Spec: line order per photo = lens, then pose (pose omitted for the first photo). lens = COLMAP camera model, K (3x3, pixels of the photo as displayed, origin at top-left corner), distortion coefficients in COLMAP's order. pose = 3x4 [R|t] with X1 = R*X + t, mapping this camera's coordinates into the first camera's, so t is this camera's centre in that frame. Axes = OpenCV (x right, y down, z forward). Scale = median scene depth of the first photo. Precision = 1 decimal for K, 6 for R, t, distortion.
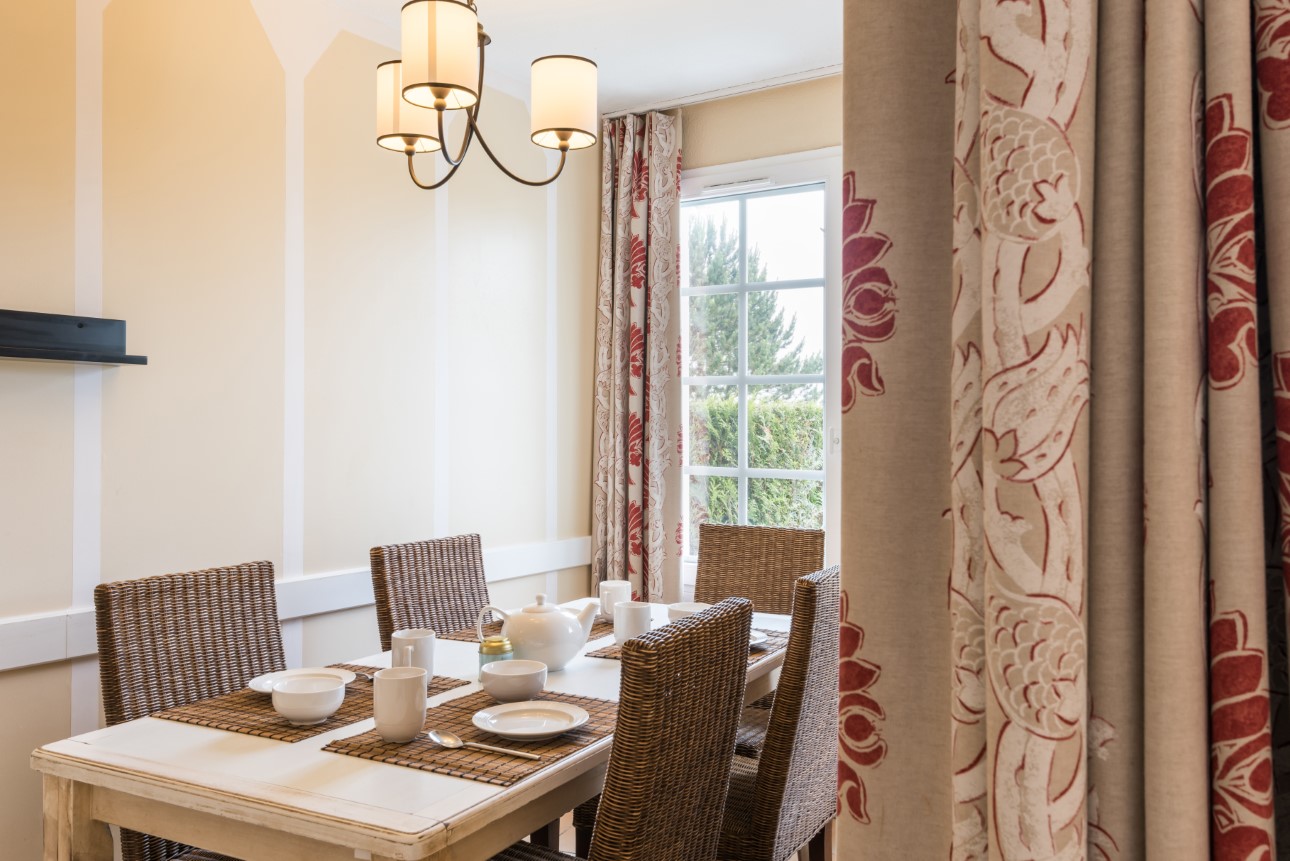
lens RADIAL K [[1085.6, 0, 649.9], [0, 1085.6, 428.7], [0, 0, 1]] dist [0.026784, 0.007118]
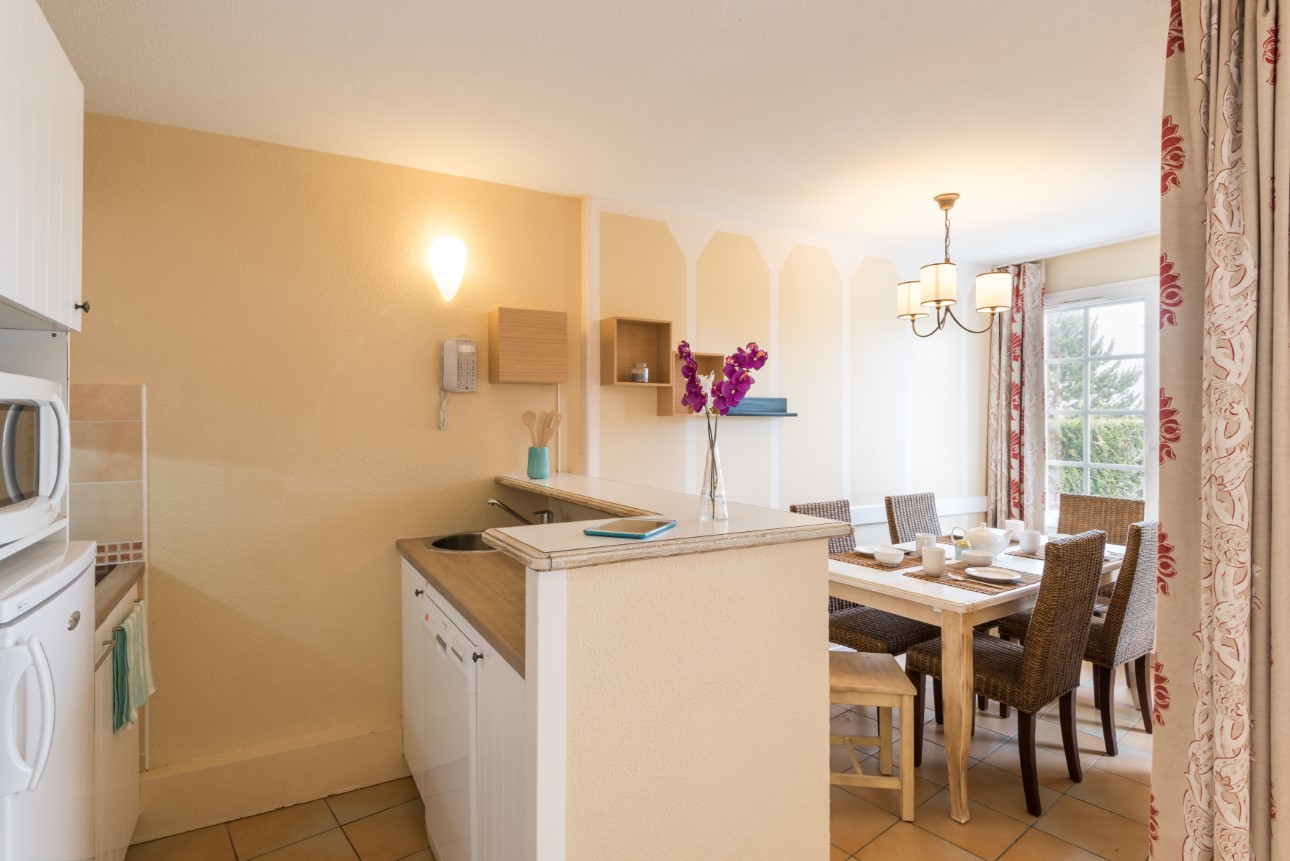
lens RADIAL K [[650.5, 0, 635.1], [0, 650.5, 419.9], [0, 0, 1]] dist [0.002405, -0.007717]
pose [[0.876687, 0.000435, -0.481062, -0.075741], [-0.002733, 0.999988, -0.004075, -0.040736], [0.481054, 0.004887, 0.876677, -0.420013]]
